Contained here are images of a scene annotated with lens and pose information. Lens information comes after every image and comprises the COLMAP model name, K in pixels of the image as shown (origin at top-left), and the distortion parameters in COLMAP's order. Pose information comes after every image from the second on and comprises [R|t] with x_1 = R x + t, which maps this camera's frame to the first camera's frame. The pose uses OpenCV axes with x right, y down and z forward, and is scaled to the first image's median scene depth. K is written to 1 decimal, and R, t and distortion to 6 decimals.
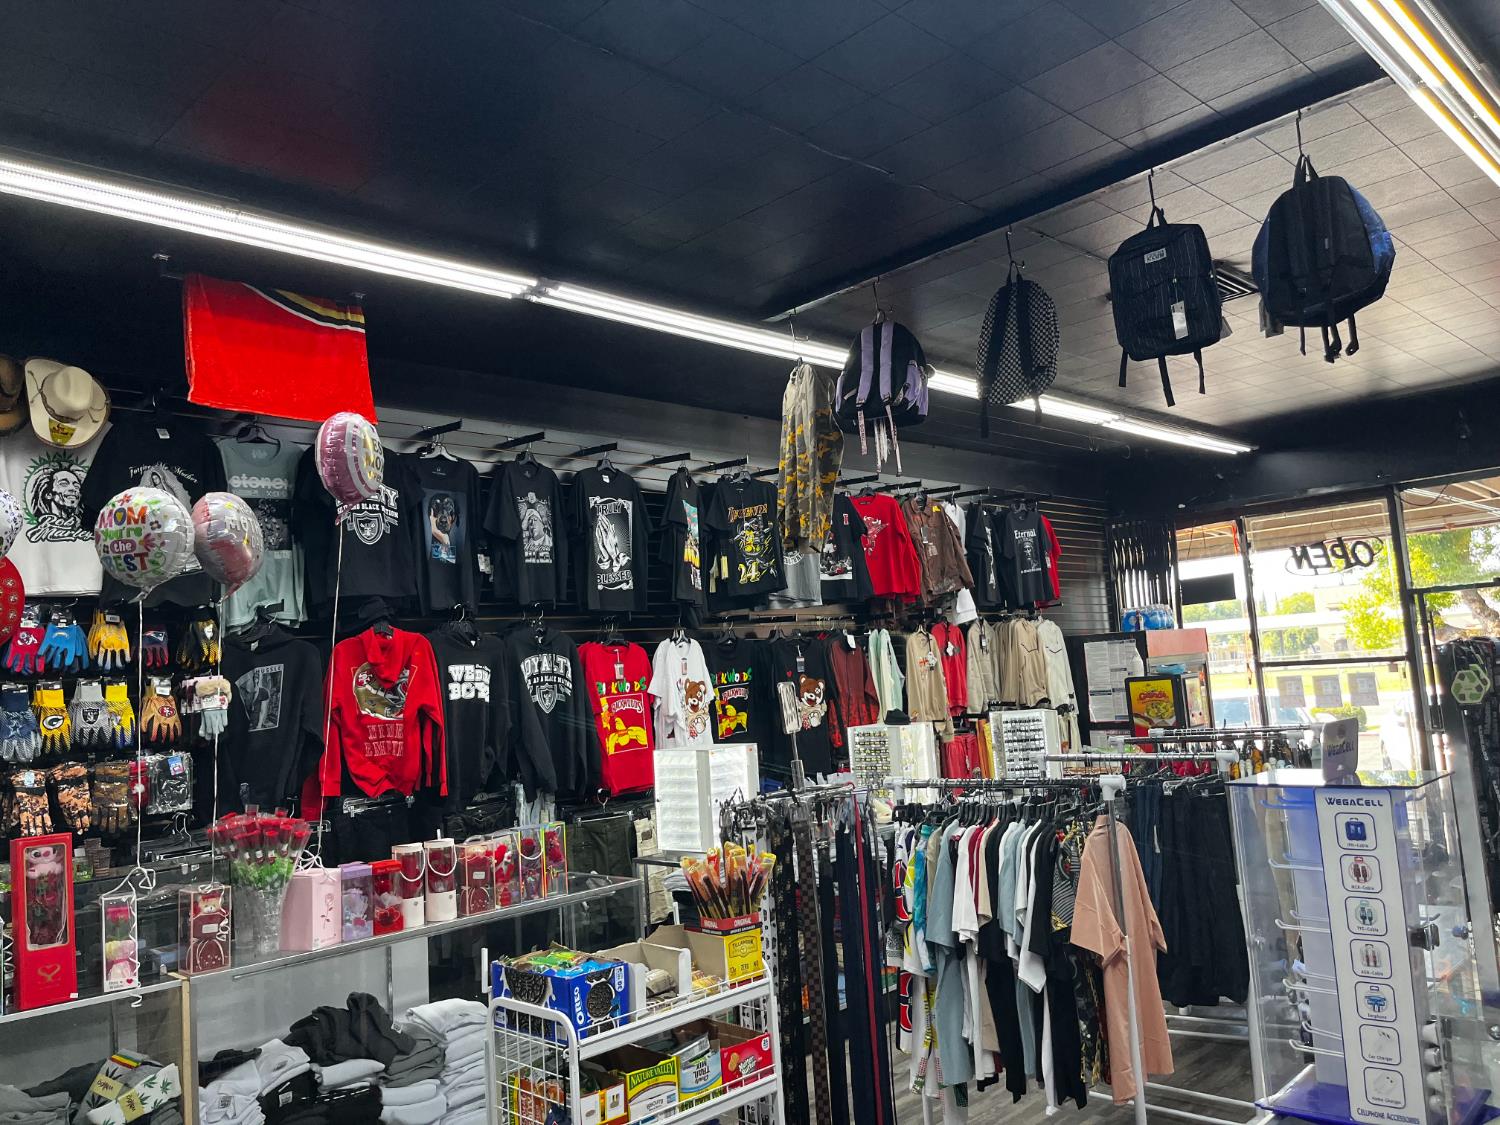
lens RADIAL K [[1128.9, 0, 758.8], [0, 1128.9, 571.1], [0, 0, 1]] dist [0.083396, -0.122509]
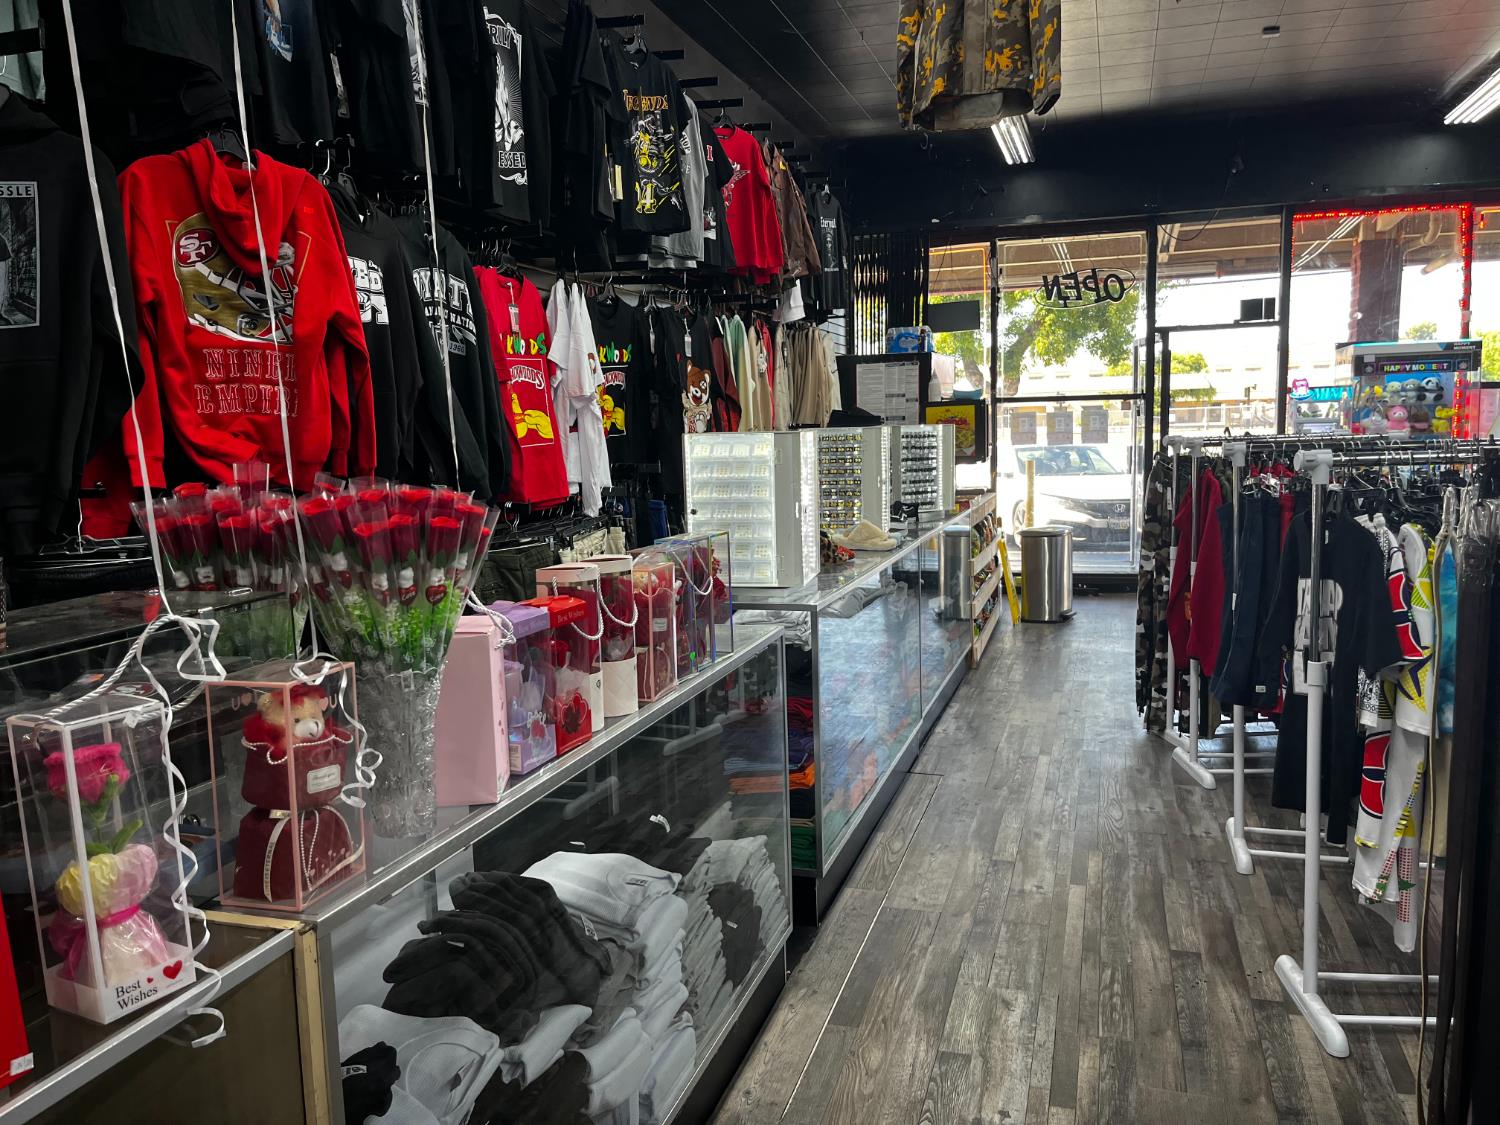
lens RADIAL K [[1128.9, 0, 758.8], [0, 1128.9, 571.1], [0, 0, 1]] dist [0.083396, -0.122509]
pose [[0.881432, -0.018700, 0.471940, -0.300852], [-0.077177, 0.980083, 0.182977, 0.099089], [-0.465962, -0.197705, 0.862434, 0.368455]]
